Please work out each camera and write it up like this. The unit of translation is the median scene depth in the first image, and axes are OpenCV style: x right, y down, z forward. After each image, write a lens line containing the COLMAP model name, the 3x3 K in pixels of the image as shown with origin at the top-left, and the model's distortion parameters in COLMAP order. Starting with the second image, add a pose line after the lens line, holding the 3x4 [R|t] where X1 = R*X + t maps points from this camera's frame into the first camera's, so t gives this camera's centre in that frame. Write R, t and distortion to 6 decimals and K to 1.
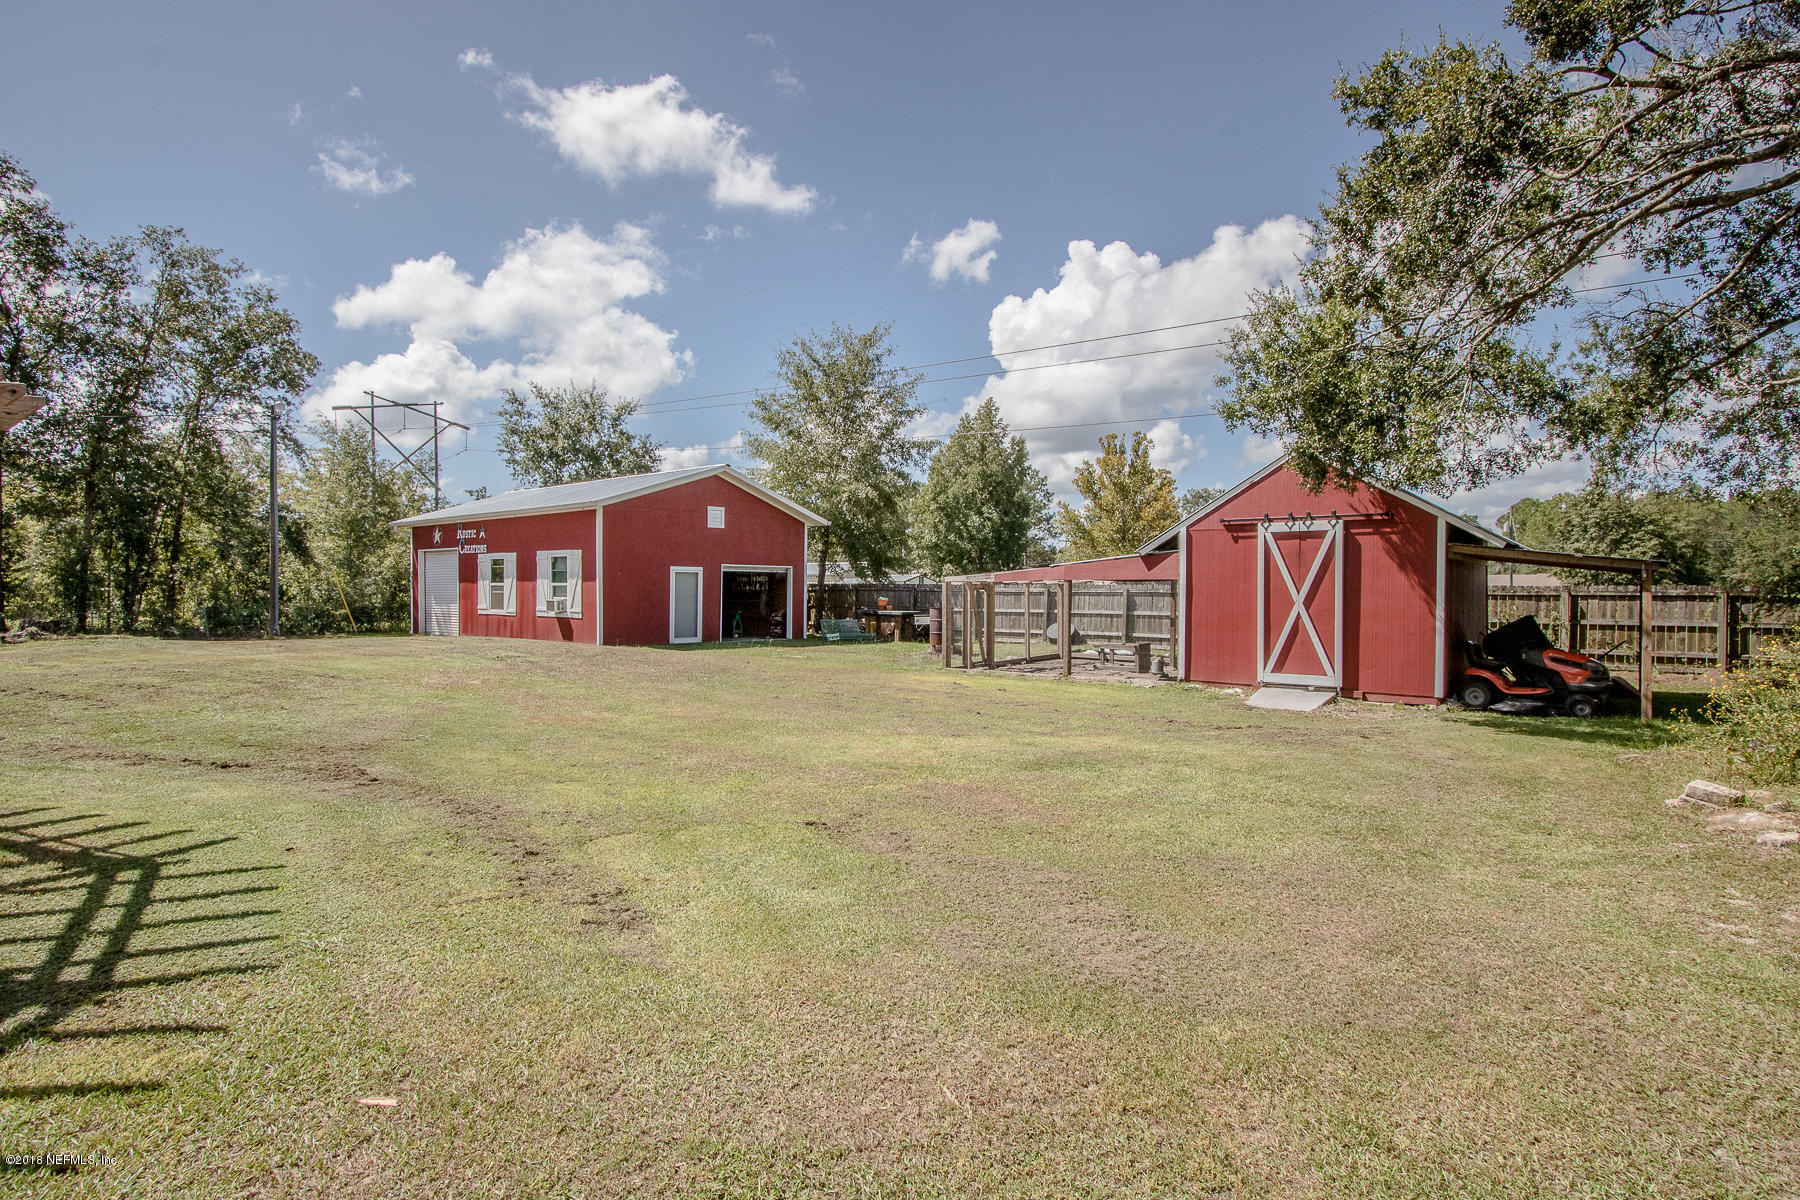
lens RADIAL K [[909.2, 0, 887.3], [0, 909.2, 598.7], [0, 0, 1]] dist [-0.012153, 0.001765]
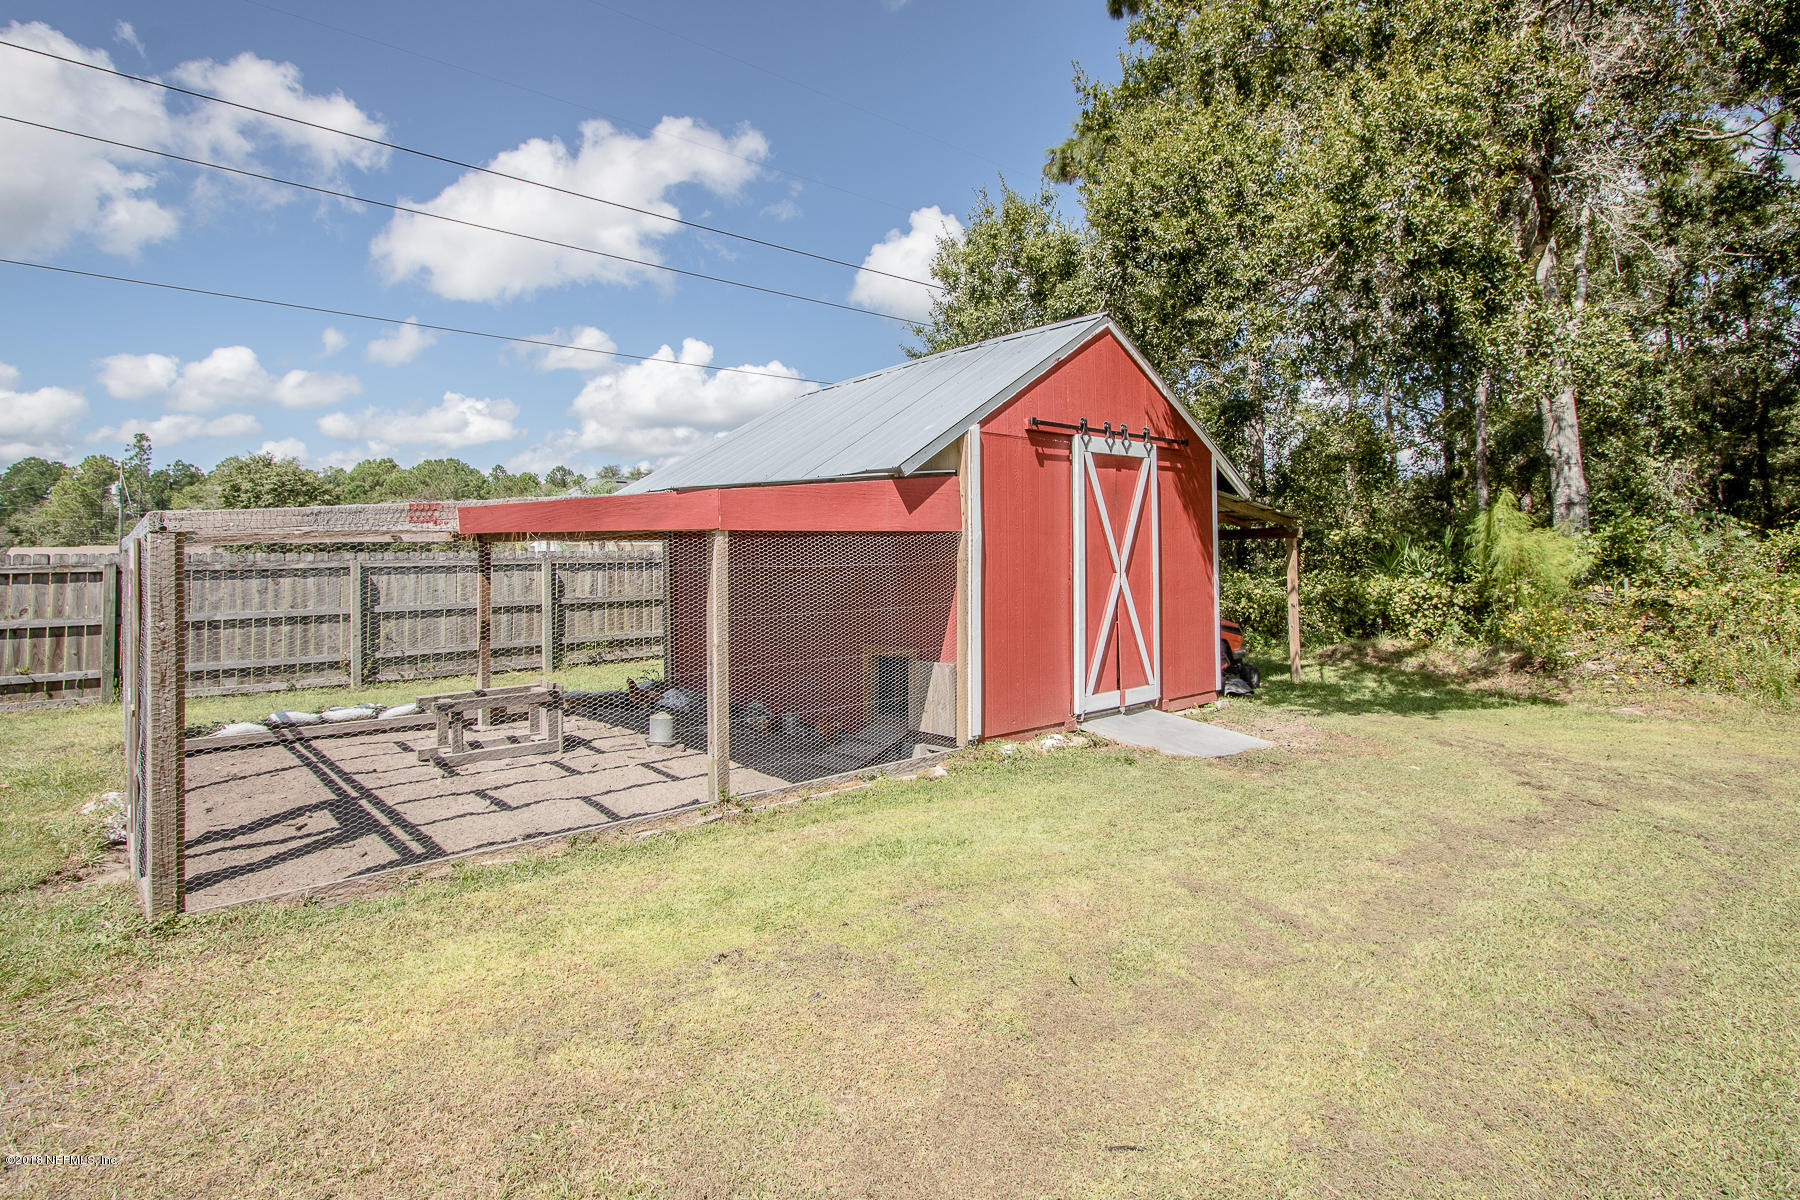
lens RADIAL K [[909.2, 0, 915.5], [0, 909.2, 545.6], [0, 0, 1]] dist [-0.012153, 0.001765]
pose [[0.141289, 0.004601, 0.989958, -0.085931], [0.025681, 0.999636, -0.008311, -0.005676], [-0.989635, 0.026598, 0.141119, 0.517811]]
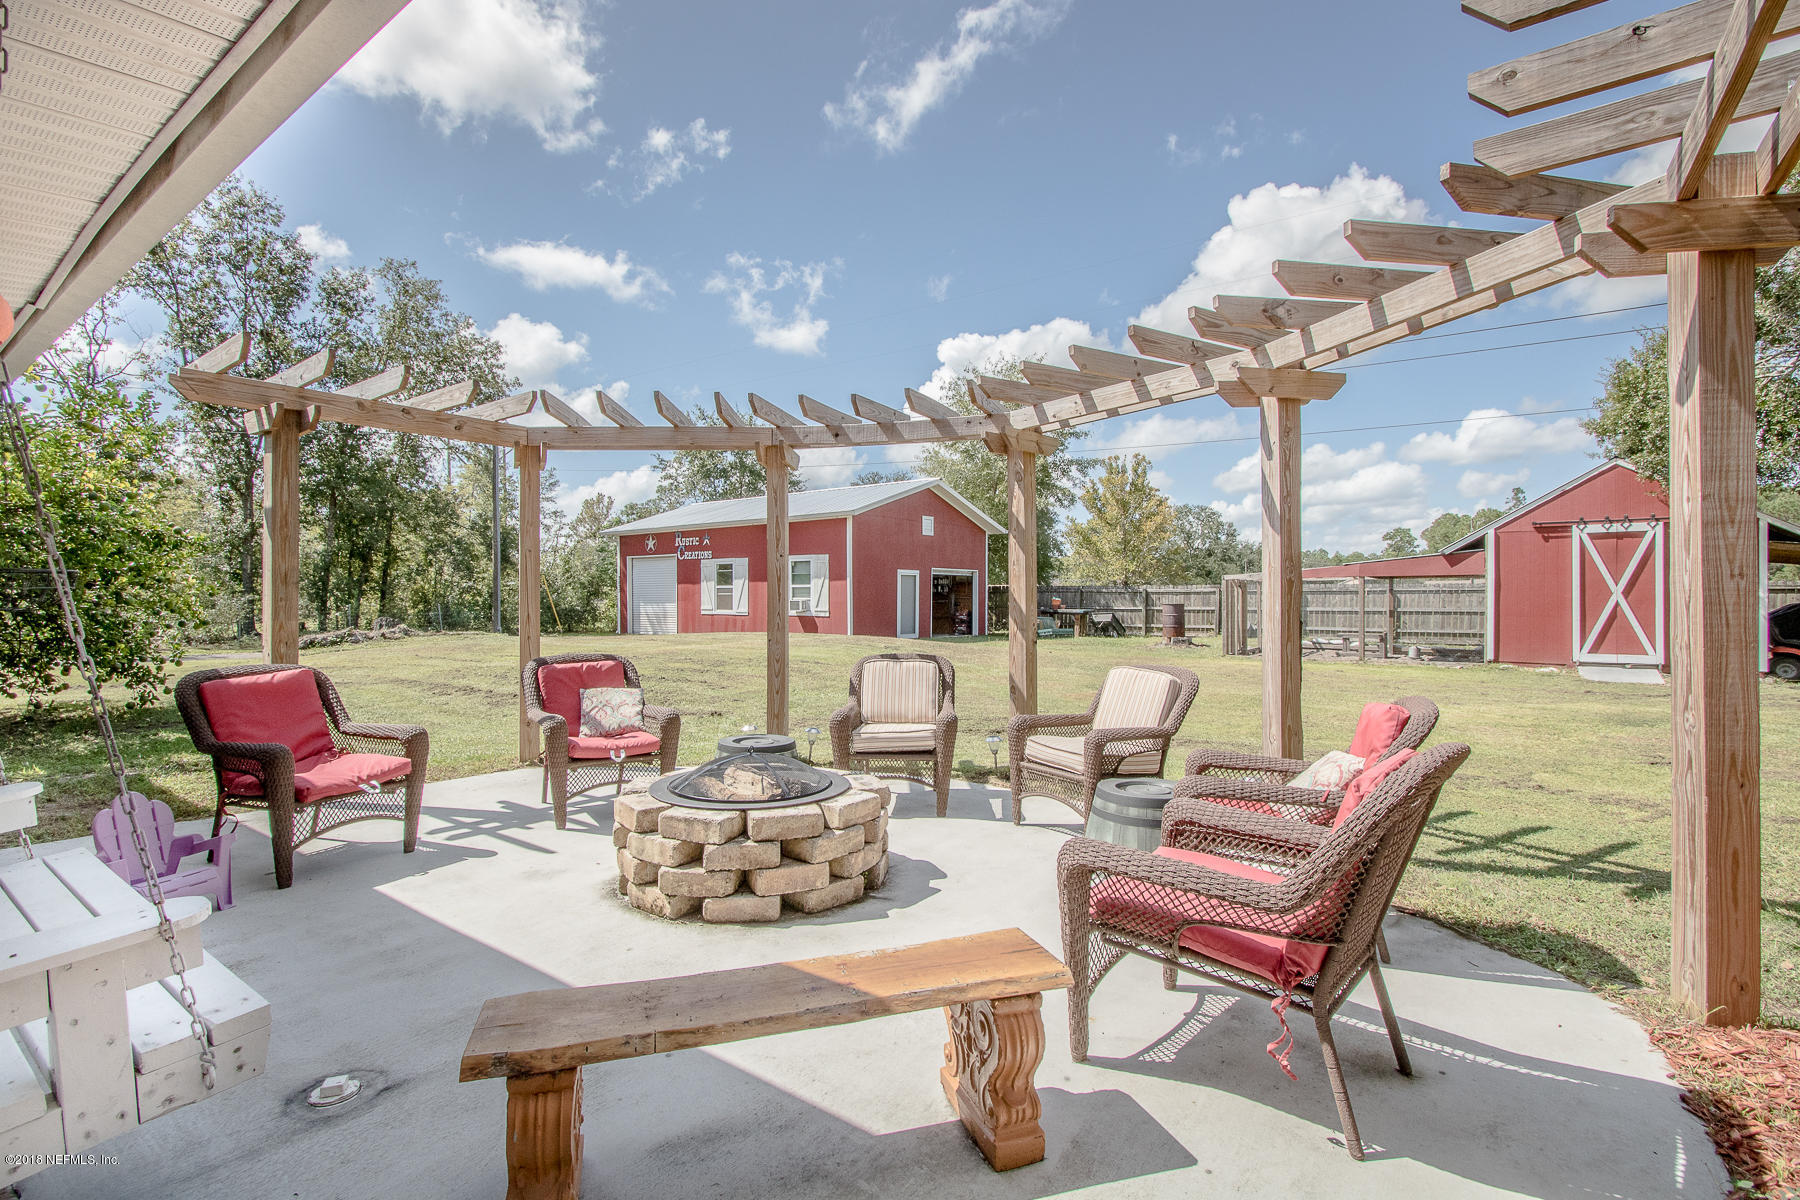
lens RADIAL K [[829.3, 0, 896.7], [0, 829.3, 588.5], [0, 0, 1]] dist [-0.008779, 0.000086]
pose [[0.999055, -0.004167, 0.043265, -0.257444], [0.005078, 0.999767, -0.020976, 0.008040], [-0.043168, 0.021176, 0.998843, -0.010750]]
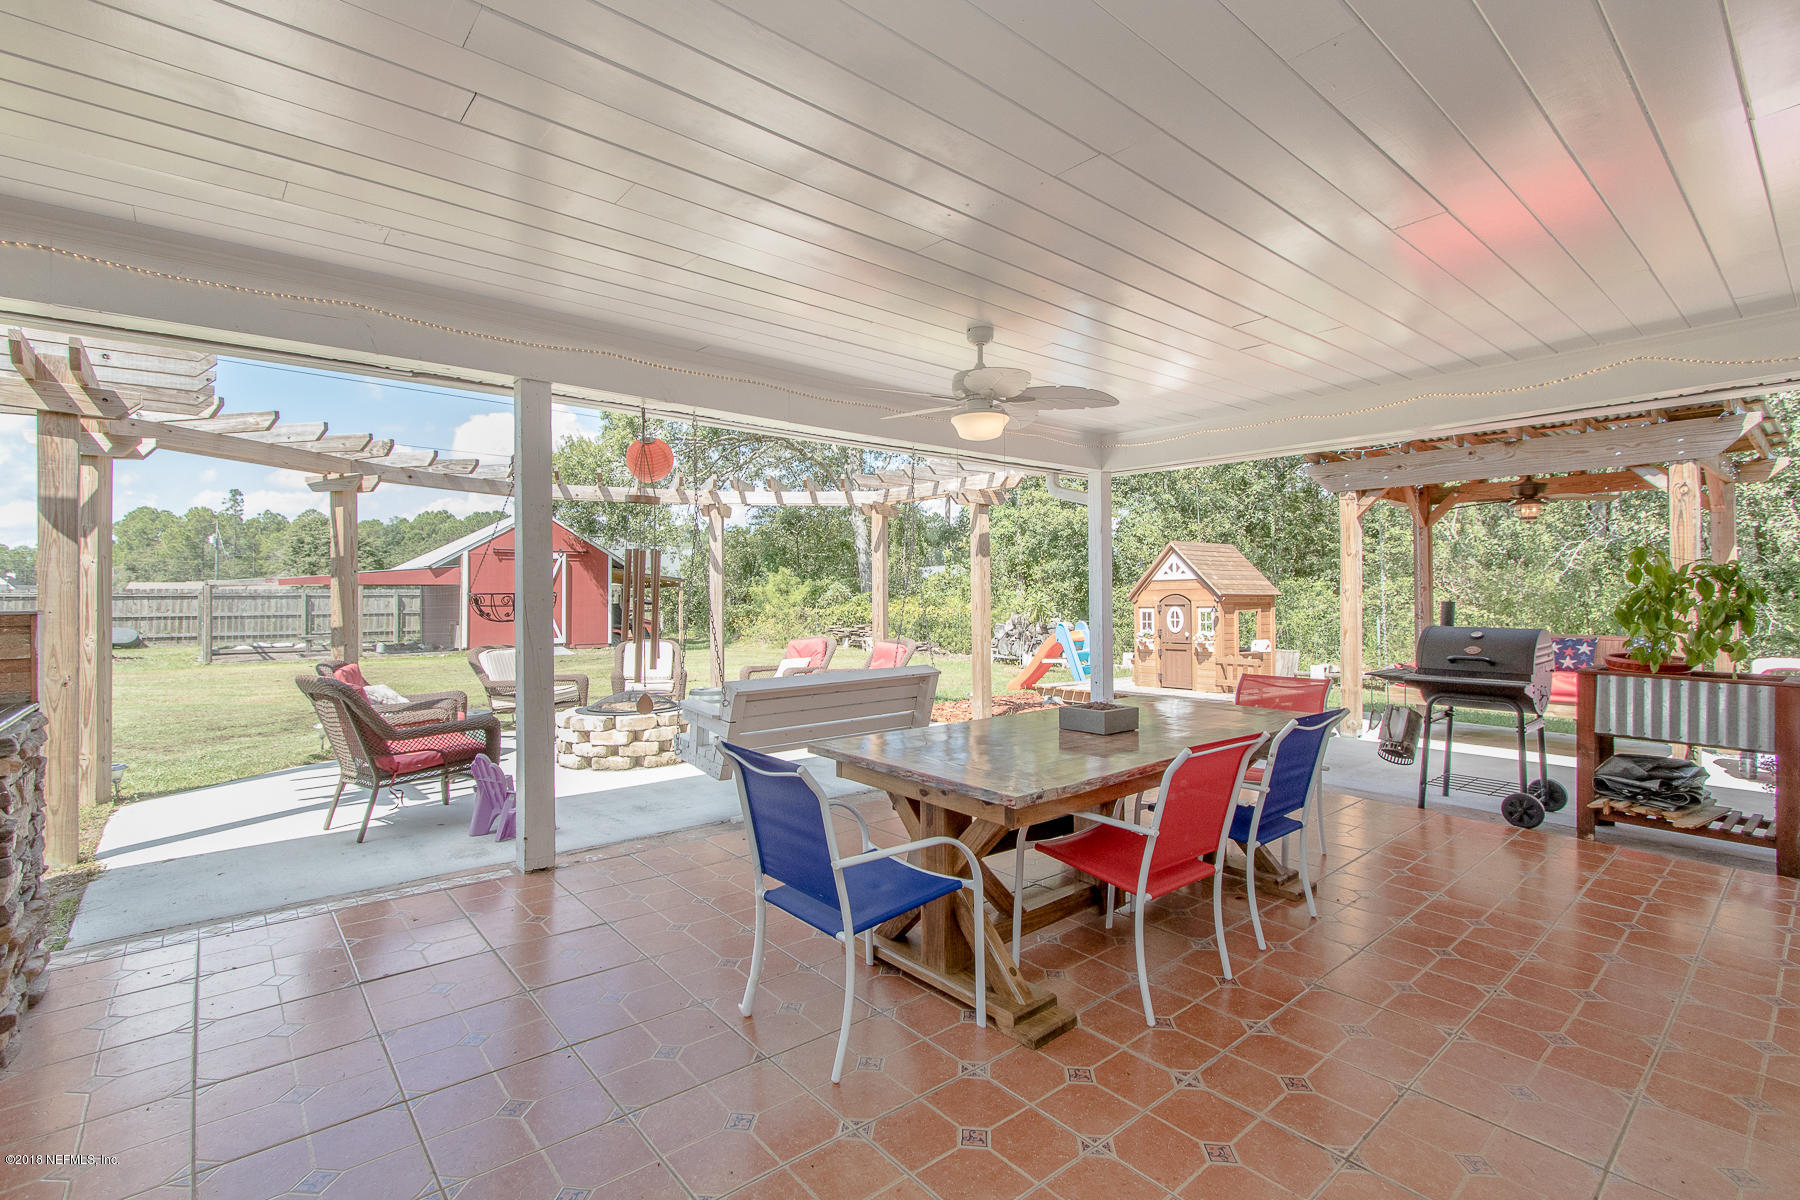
lens RADIAL K [[829.3, 0, 938.1], [0, 829.3, 595.9], [0, 0, 1]] dist [-0.008779, 0.000086]
pose [[0.147349, -0.002312, 0.989082, -0.517759], [0.014795, 0.999891, 0.000133, 0.005477], [-0.988974, 0.014614, 0.147367, -0.007762]]
